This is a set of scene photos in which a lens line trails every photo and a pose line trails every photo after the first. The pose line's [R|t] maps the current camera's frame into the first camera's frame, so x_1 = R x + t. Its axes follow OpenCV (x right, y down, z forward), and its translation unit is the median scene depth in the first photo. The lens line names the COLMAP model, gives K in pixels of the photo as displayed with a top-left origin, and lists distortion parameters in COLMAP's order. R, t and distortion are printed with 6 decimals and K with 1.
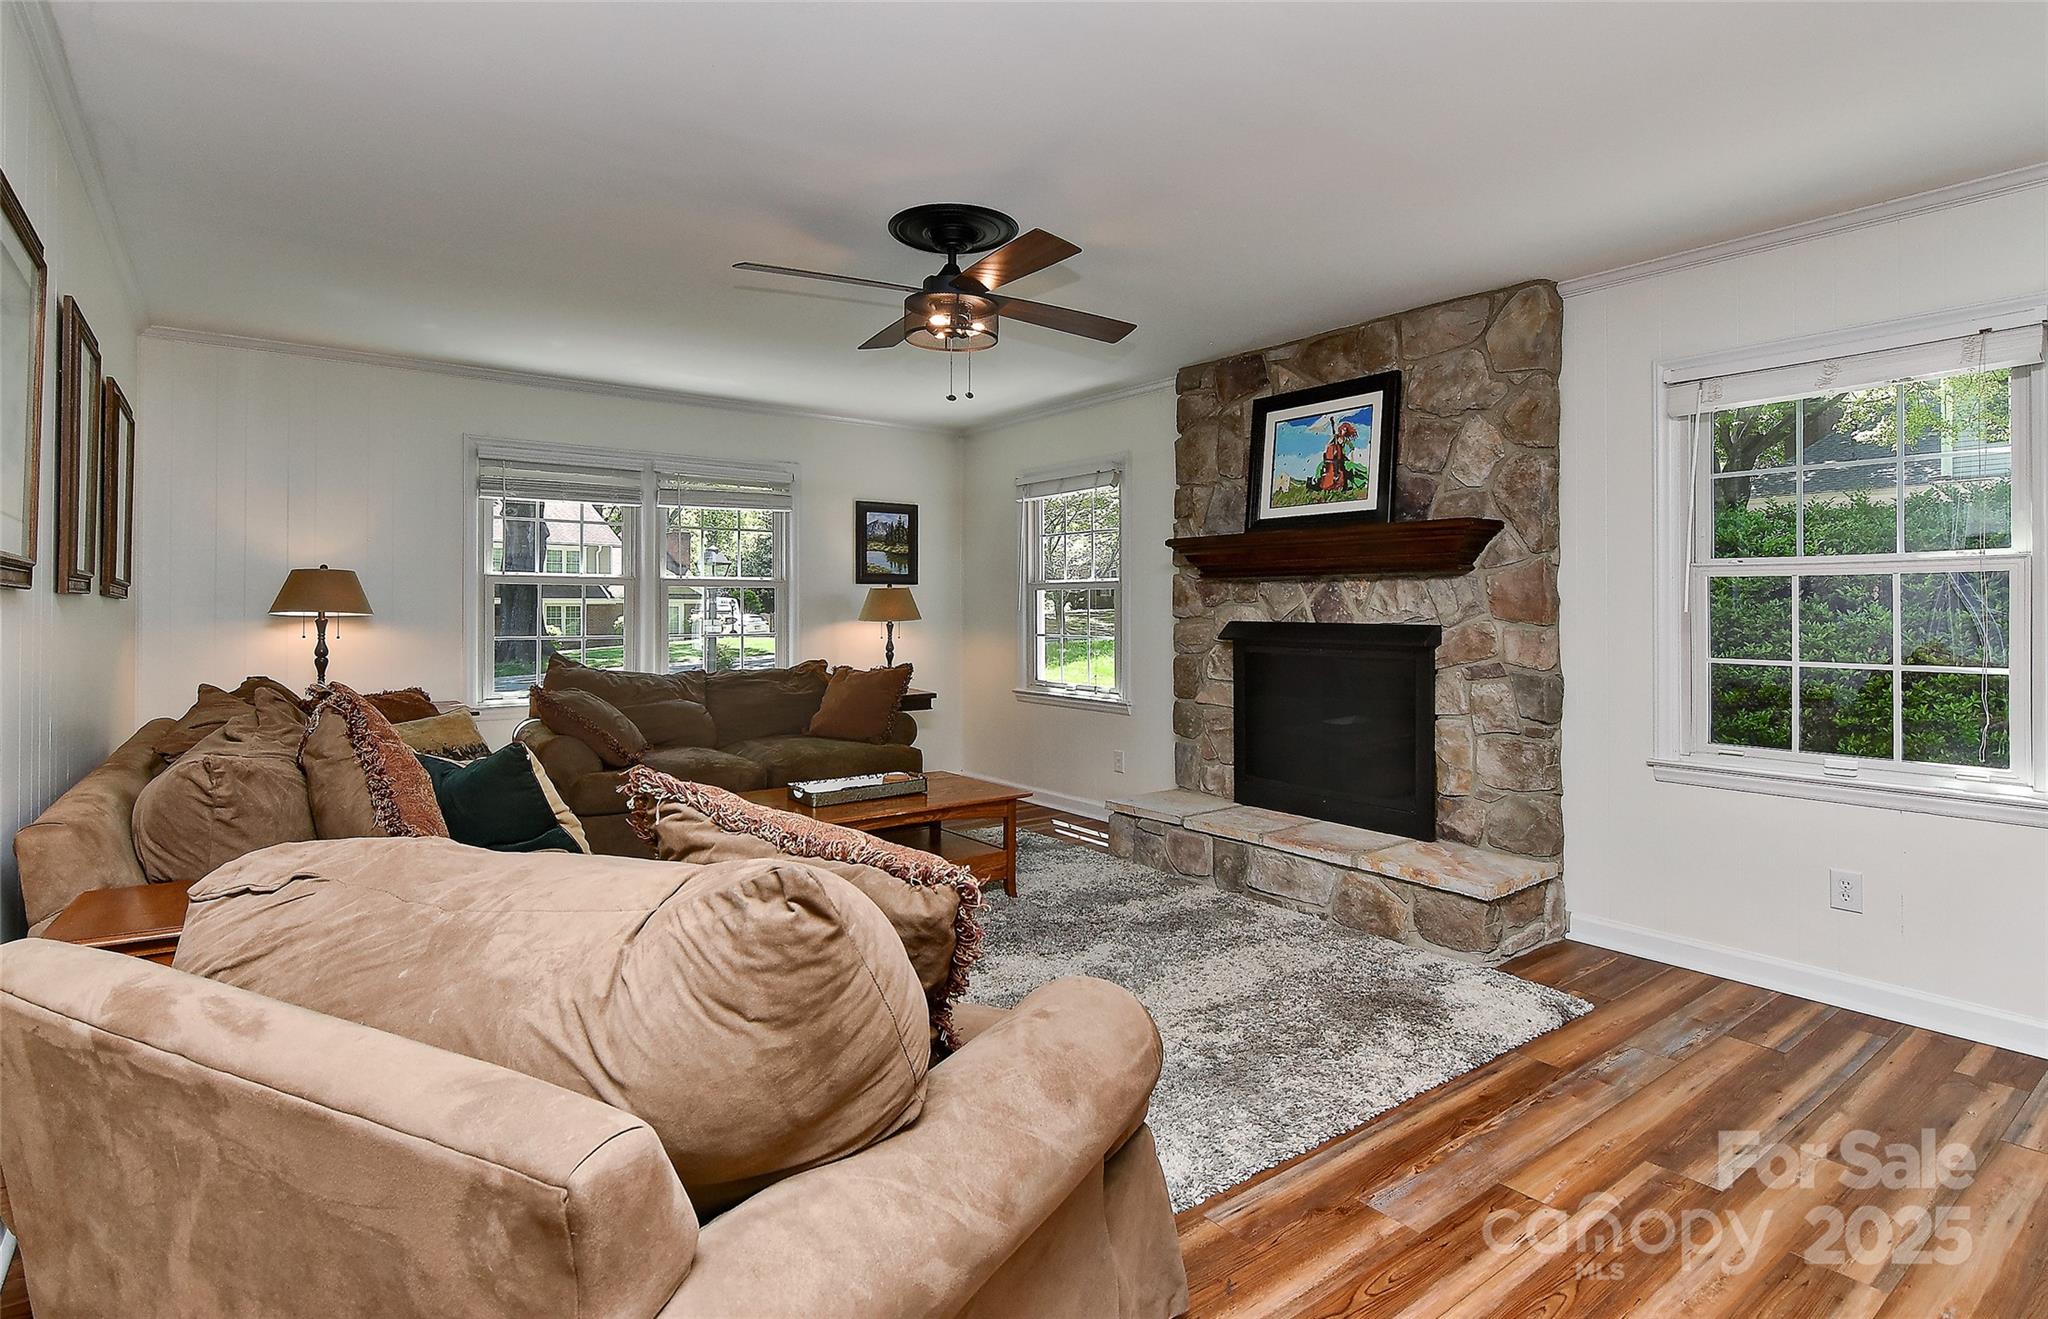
lens RADIAL K [[1024.7, 0, 1026.7], [0, 1024.7, 603.0], [0, 0, 1]] dist [-0.000061, -0.000073]
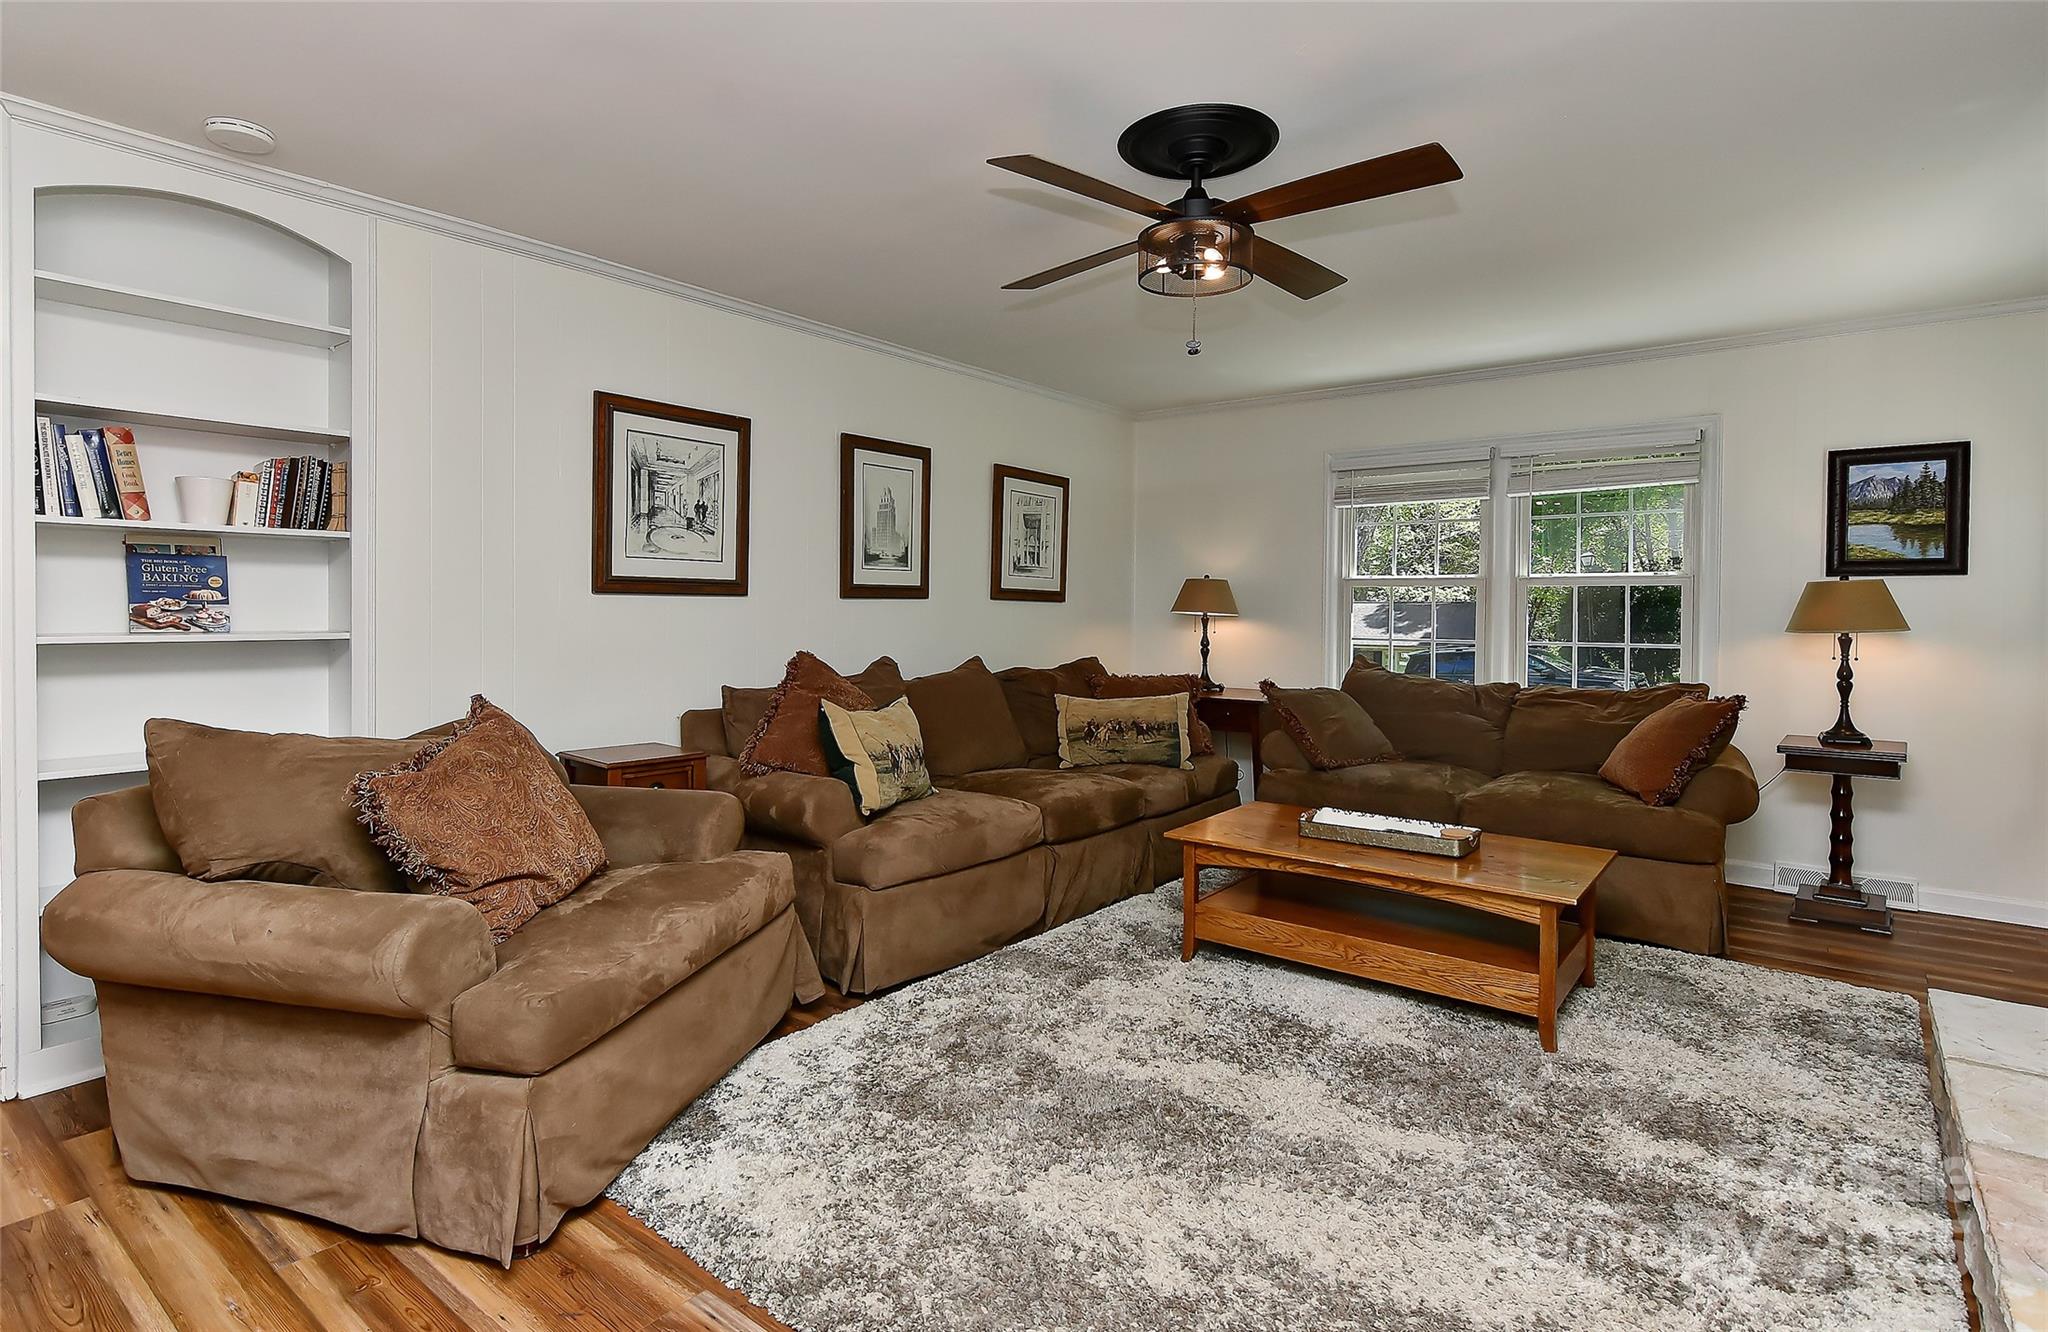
lens RADIAL K [[1014.7, 0, 1026.8], [0, 1014.7, 620.6], [0, 0, 1]] dist [0.000373, -0.000159]
pose [[0.251617, 0.014169, -0.967723, 0.342306], [0.000740, 0.999890, 0.014832, 0.000050], [0.967827, -0.004448, 0.251579, 0.327936]]
